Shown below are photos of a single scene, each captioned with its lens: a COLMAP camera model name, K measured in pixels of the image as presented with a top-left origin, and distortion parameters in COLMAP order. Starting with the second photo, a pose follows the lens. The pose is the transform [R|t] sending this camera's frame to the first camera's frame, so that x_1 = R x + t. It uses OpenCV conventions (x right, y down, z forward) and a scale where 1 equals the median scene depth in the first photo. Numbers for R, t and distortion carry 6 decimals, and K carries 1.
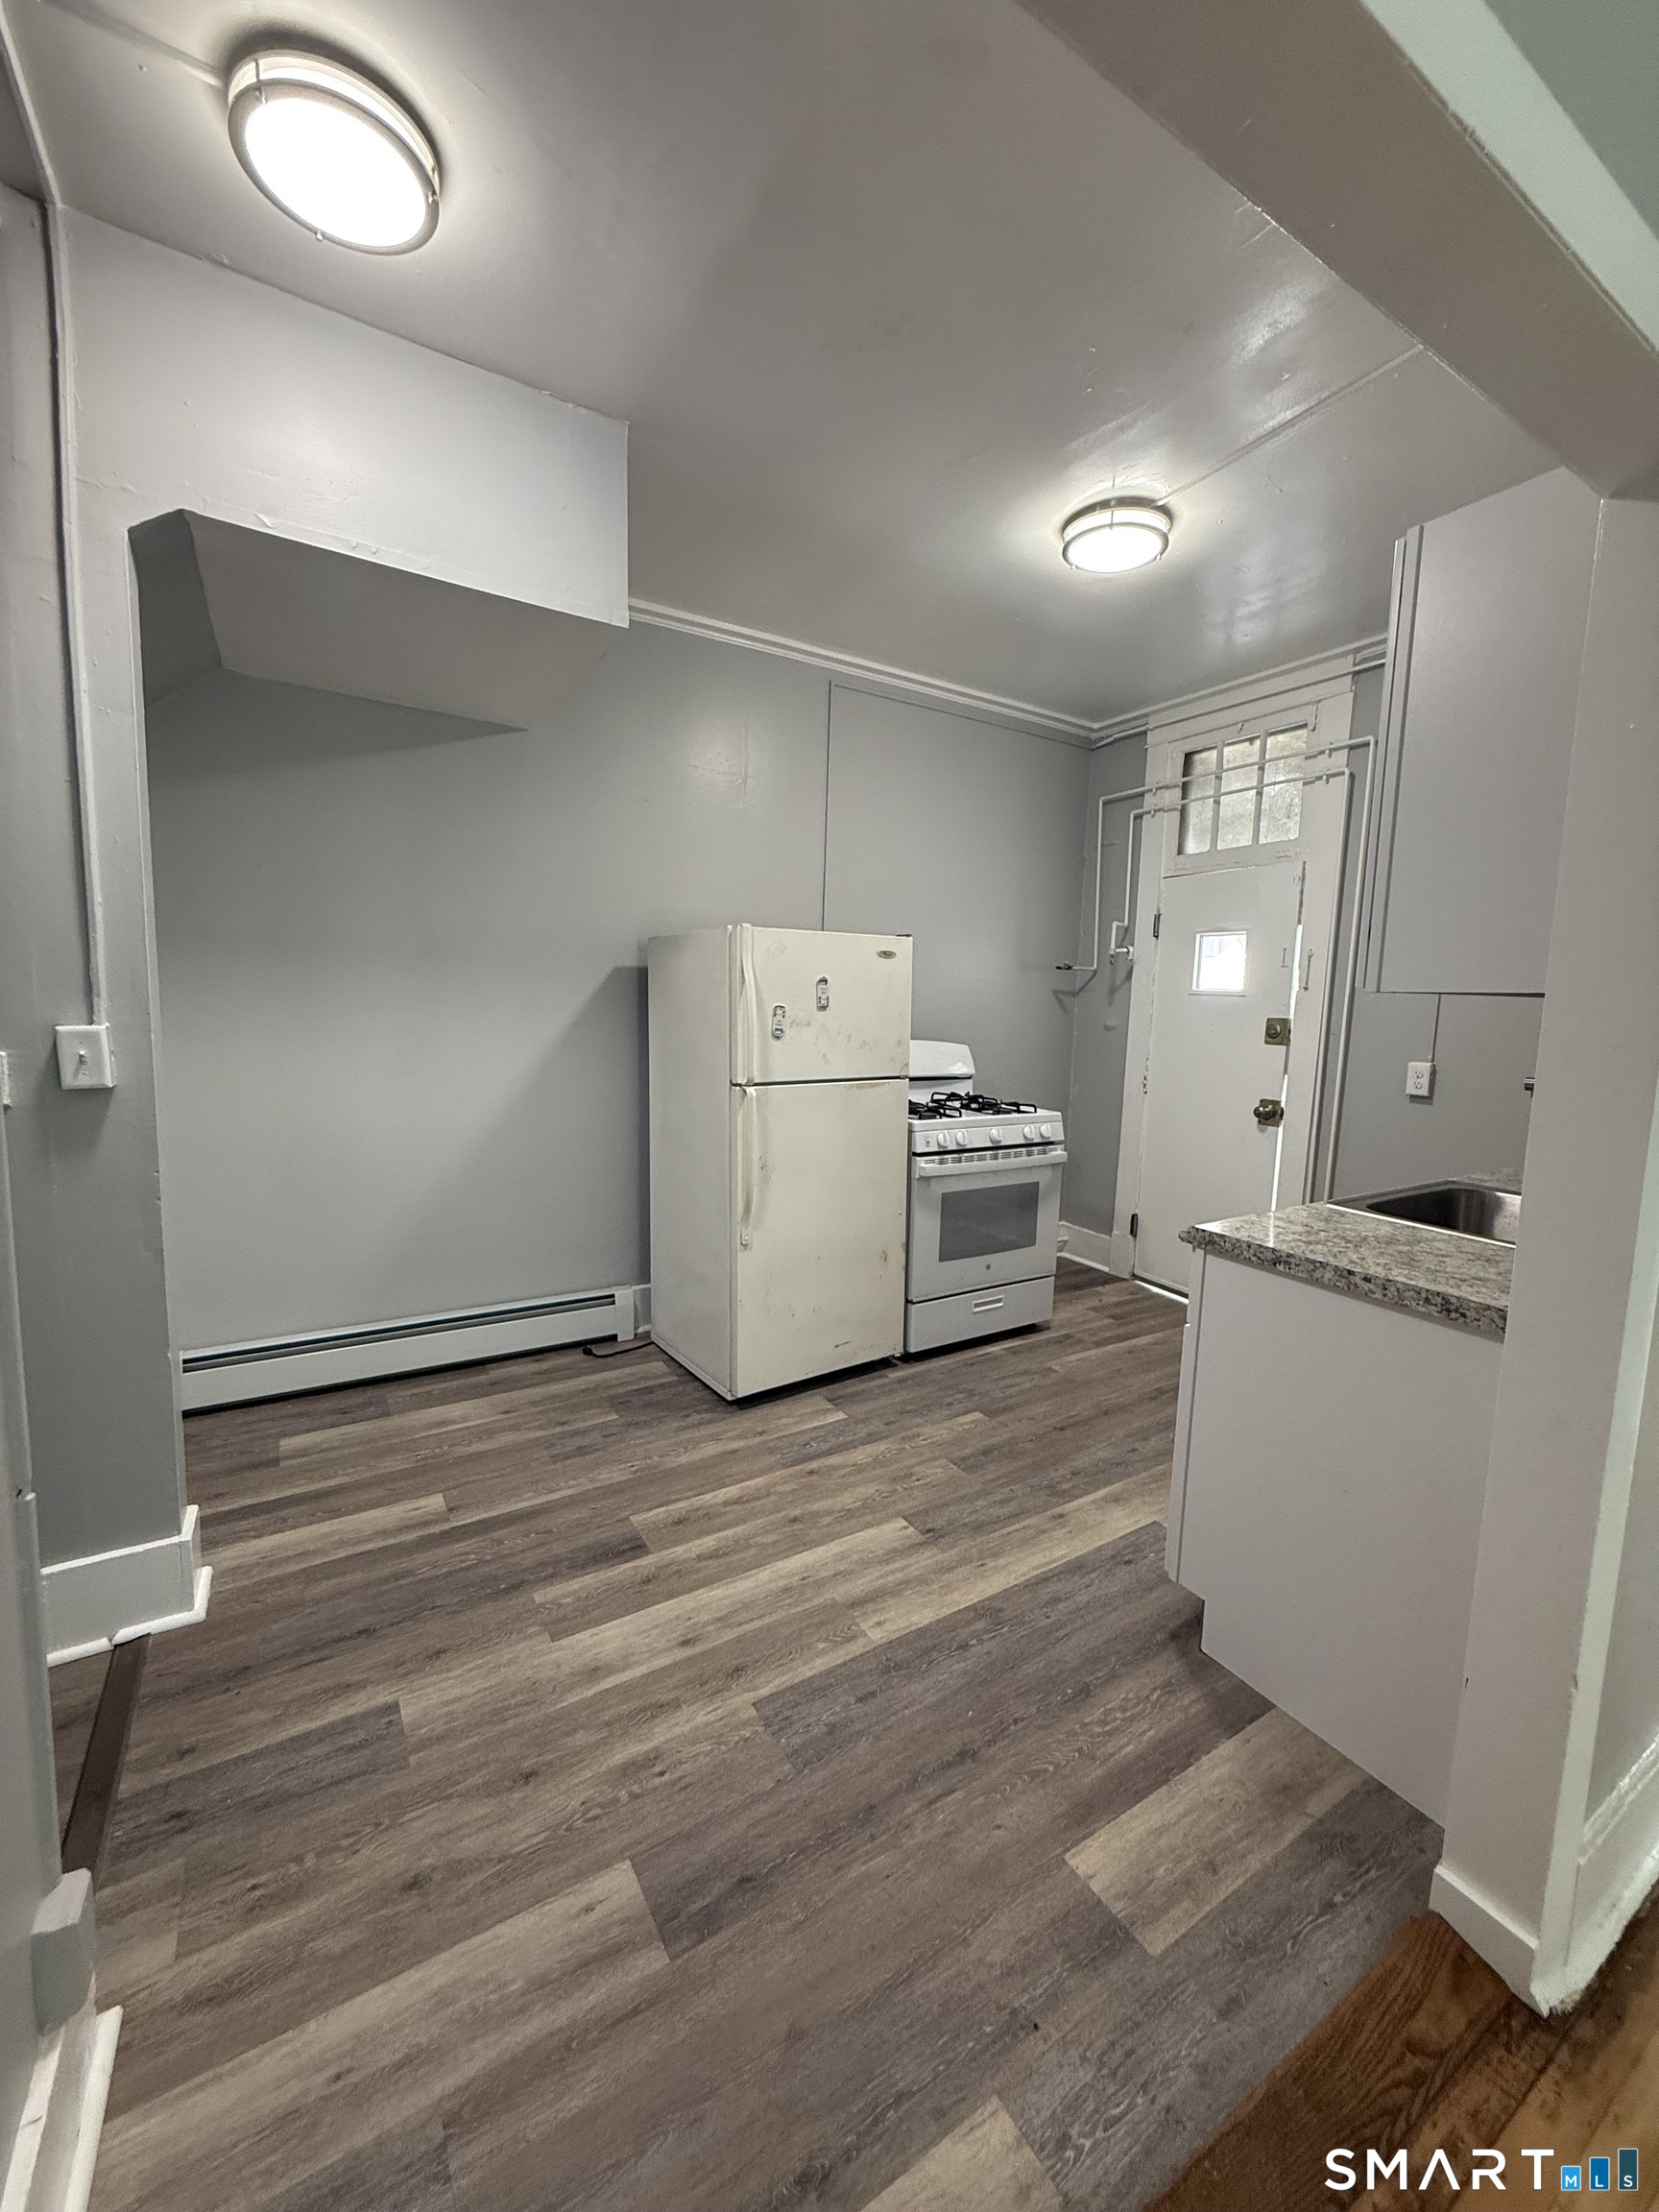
lens RADIAL K [[877.2, 0, 824.8], [0, 877.2, 1102.5], [0, 0, 1]] dist [-0.001204, -0.000561]
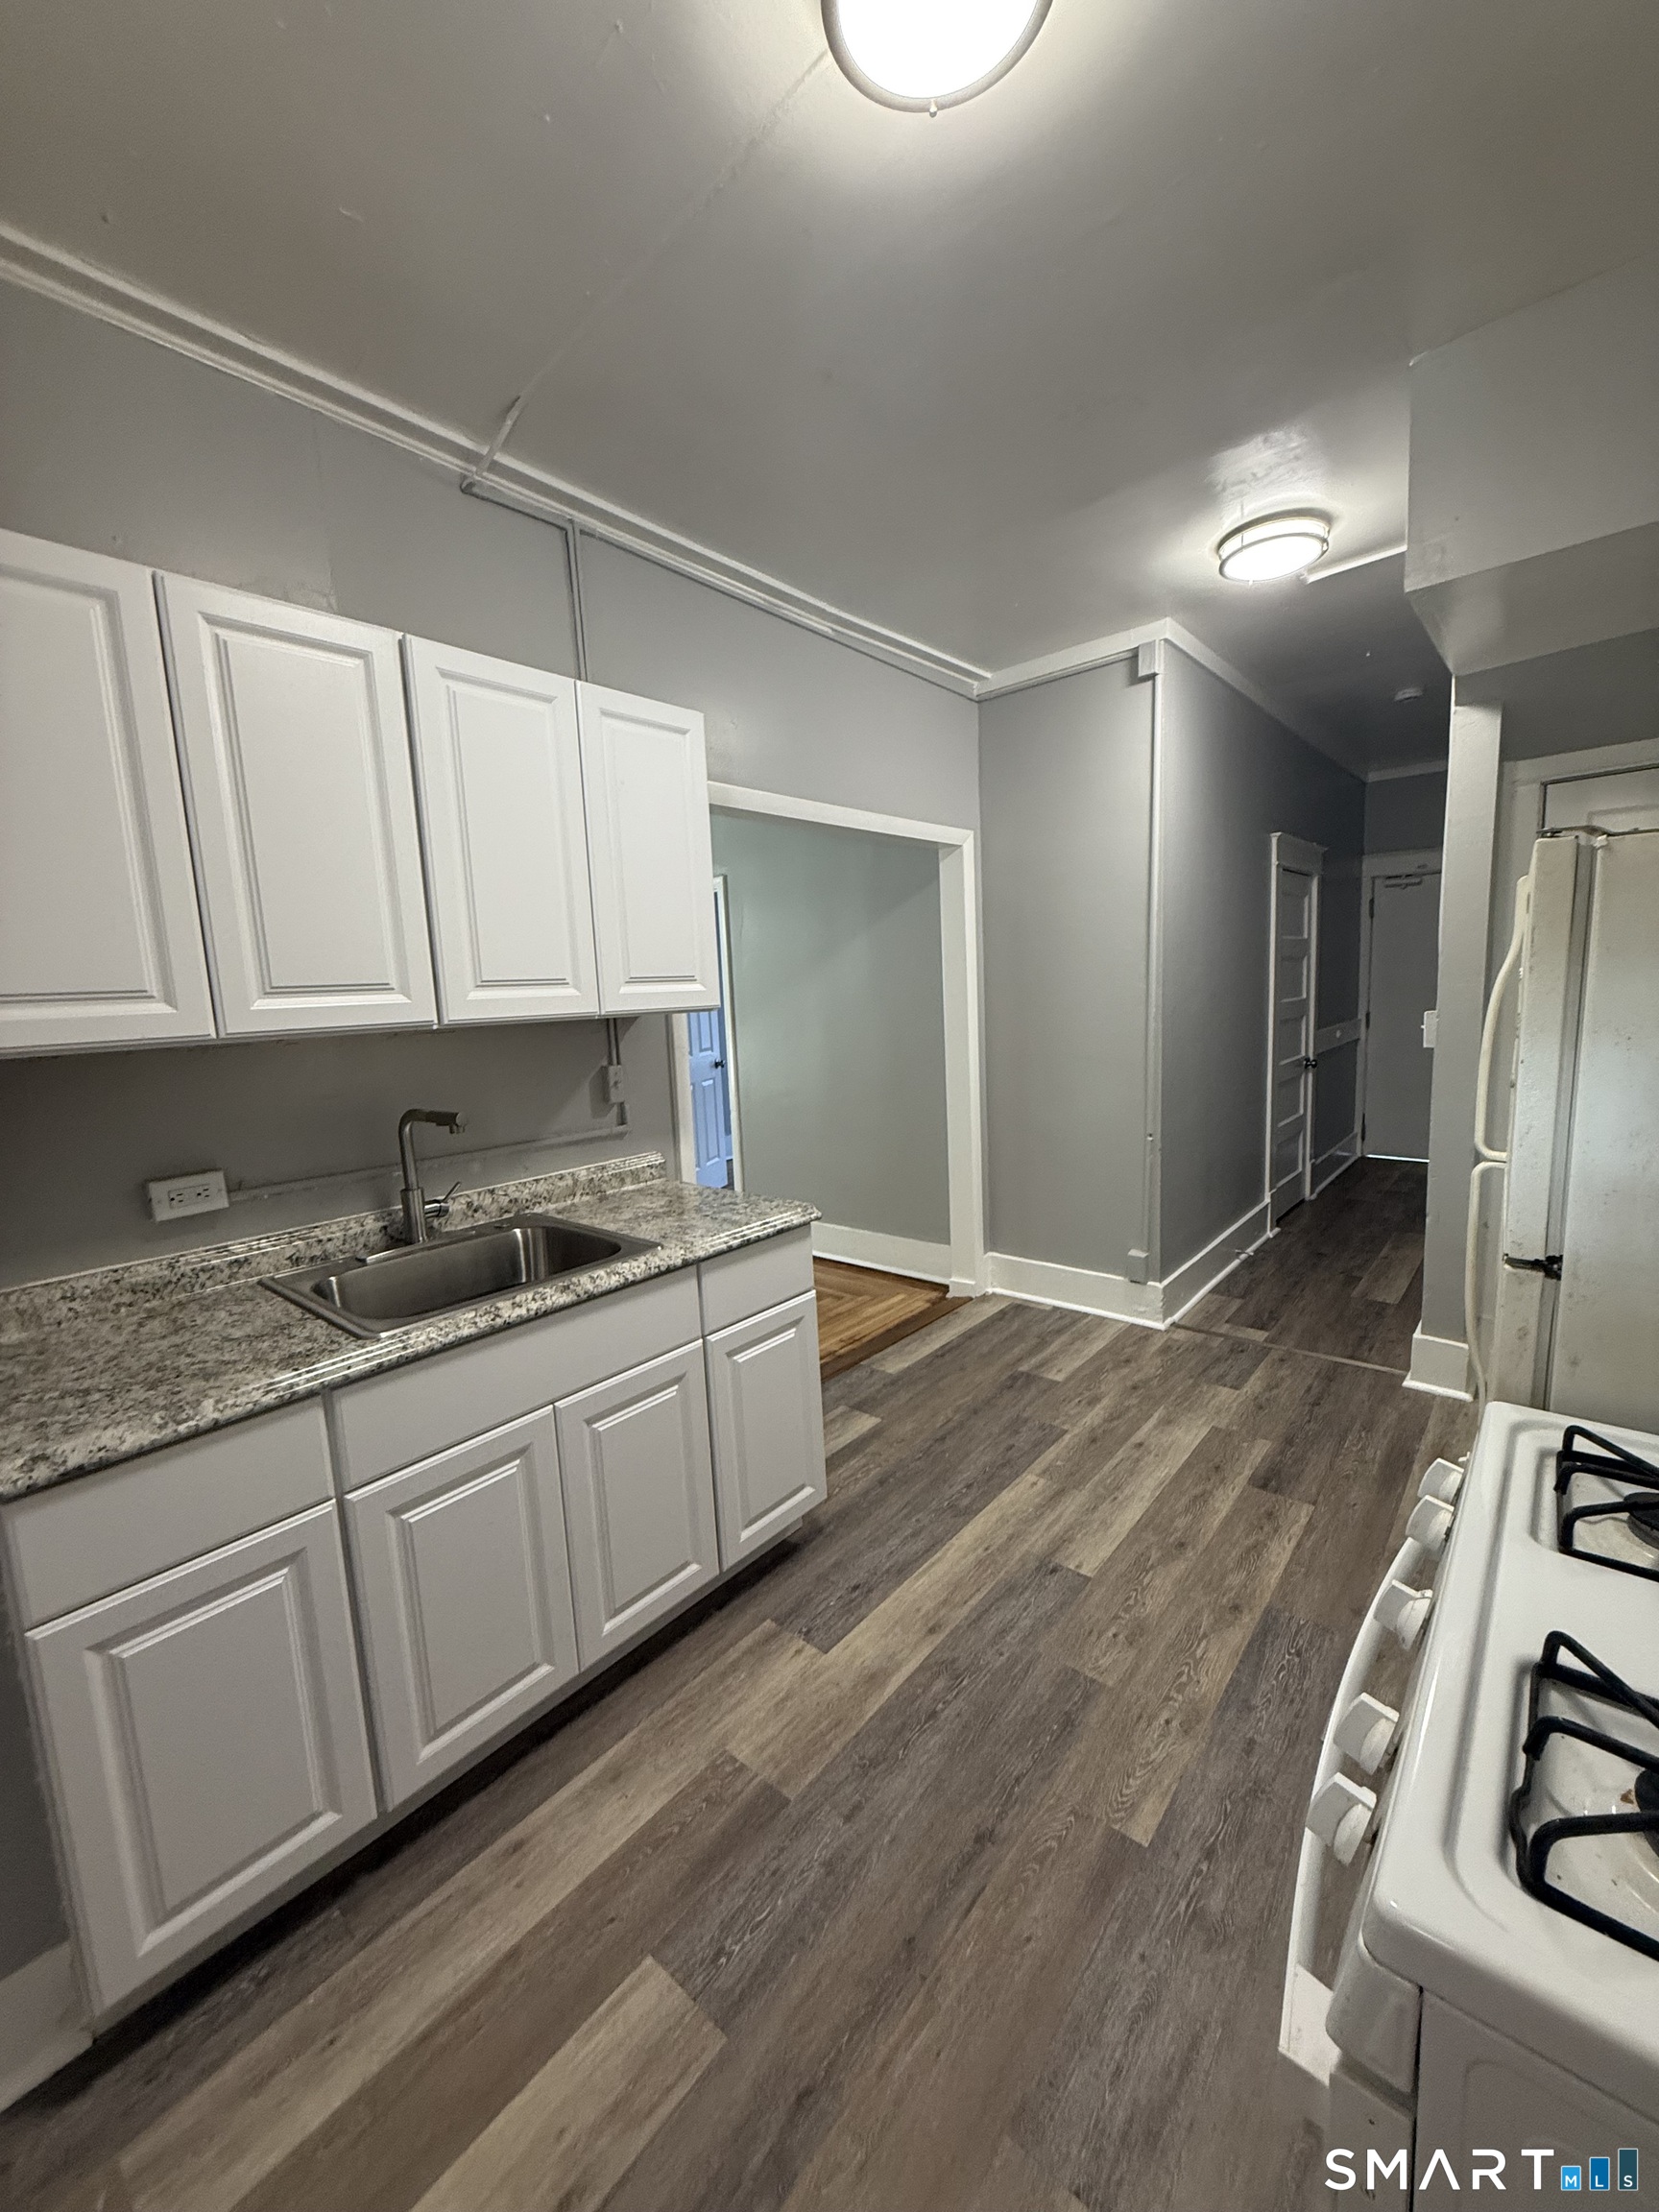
lens RADIAL K [[877.2, 0, 828.0], [0, 877.2, 1112.0], [0, 0, 1]] dist [-0.001204, -0.000561]
pose [[-0.951653, 0.060999, -0.301058, 0.640083], [-0.015404, 0.969375, 0.245101, -0.233427], [0.306789, 0.237889, -0.921569, 1.772430]]
